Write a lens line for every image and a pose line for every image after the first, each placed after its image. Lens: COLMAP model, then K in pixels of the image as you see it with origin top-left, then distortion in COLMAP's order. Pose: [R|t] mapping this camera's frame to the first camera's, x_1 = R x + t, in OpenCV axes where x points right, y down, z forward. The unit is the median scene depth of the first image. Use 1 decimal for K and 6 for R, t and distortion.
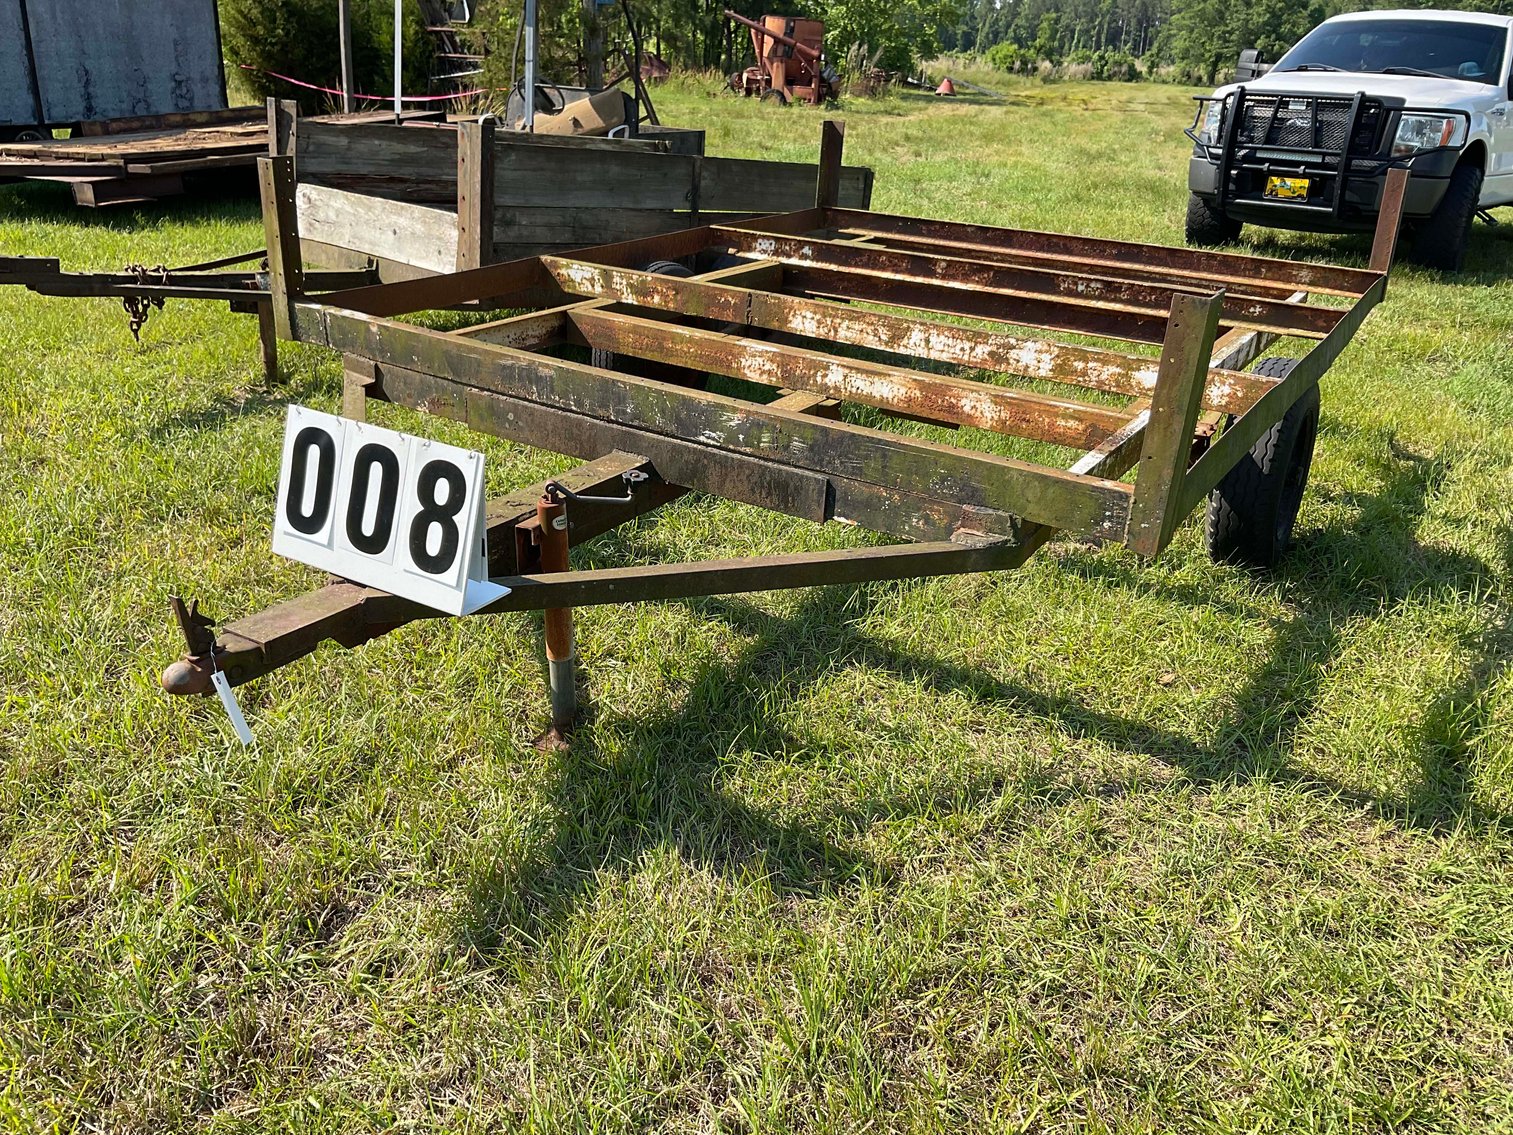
lens RADIAL K [[1249.5, 0, 756.5], [0, 1249.5, 567.5], [0, 0, 1]] dist [0.039691, -0.076993]
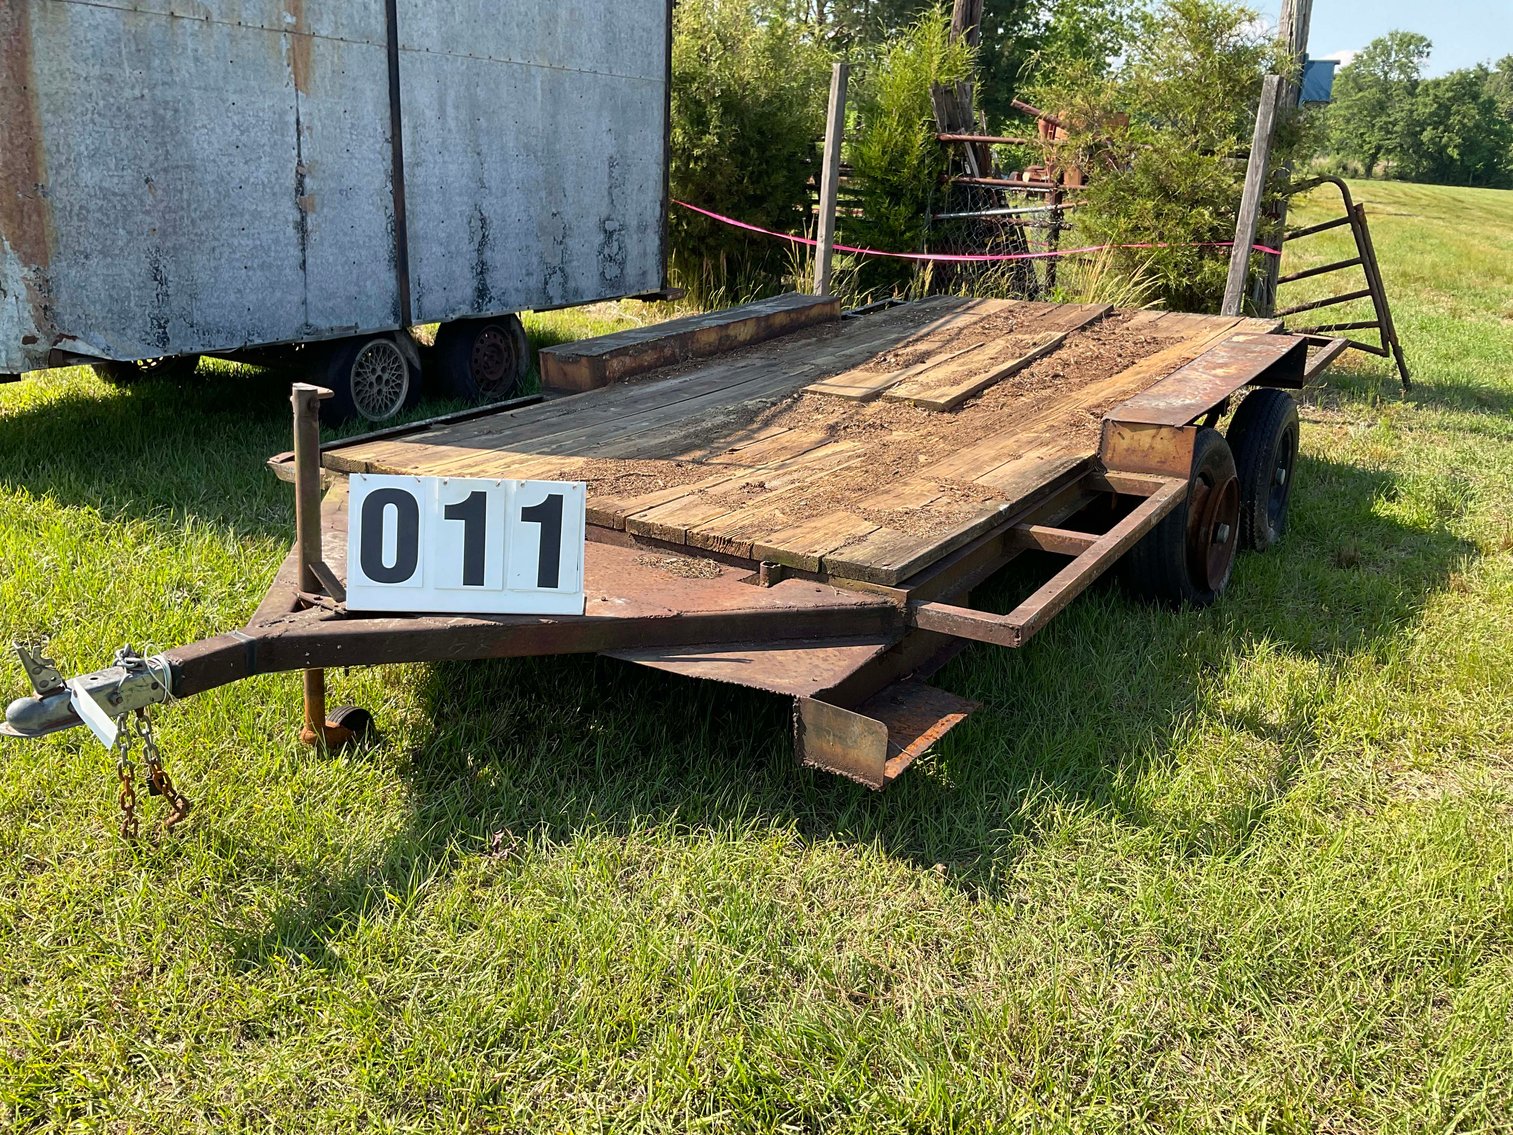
lens RADIAL K [[1275.1, 0, 754.2], [0, 1275.1, 591.1], [0, 0, 1]] dist [0.010181, -0.014377]
pose [[0.996395, 0.038725, -0.075484, -0.346134], [-0.042230, 0.998076, -0.045405, -0.206004], [0.073580, 0.048429, 0.996113, 0.451493]]
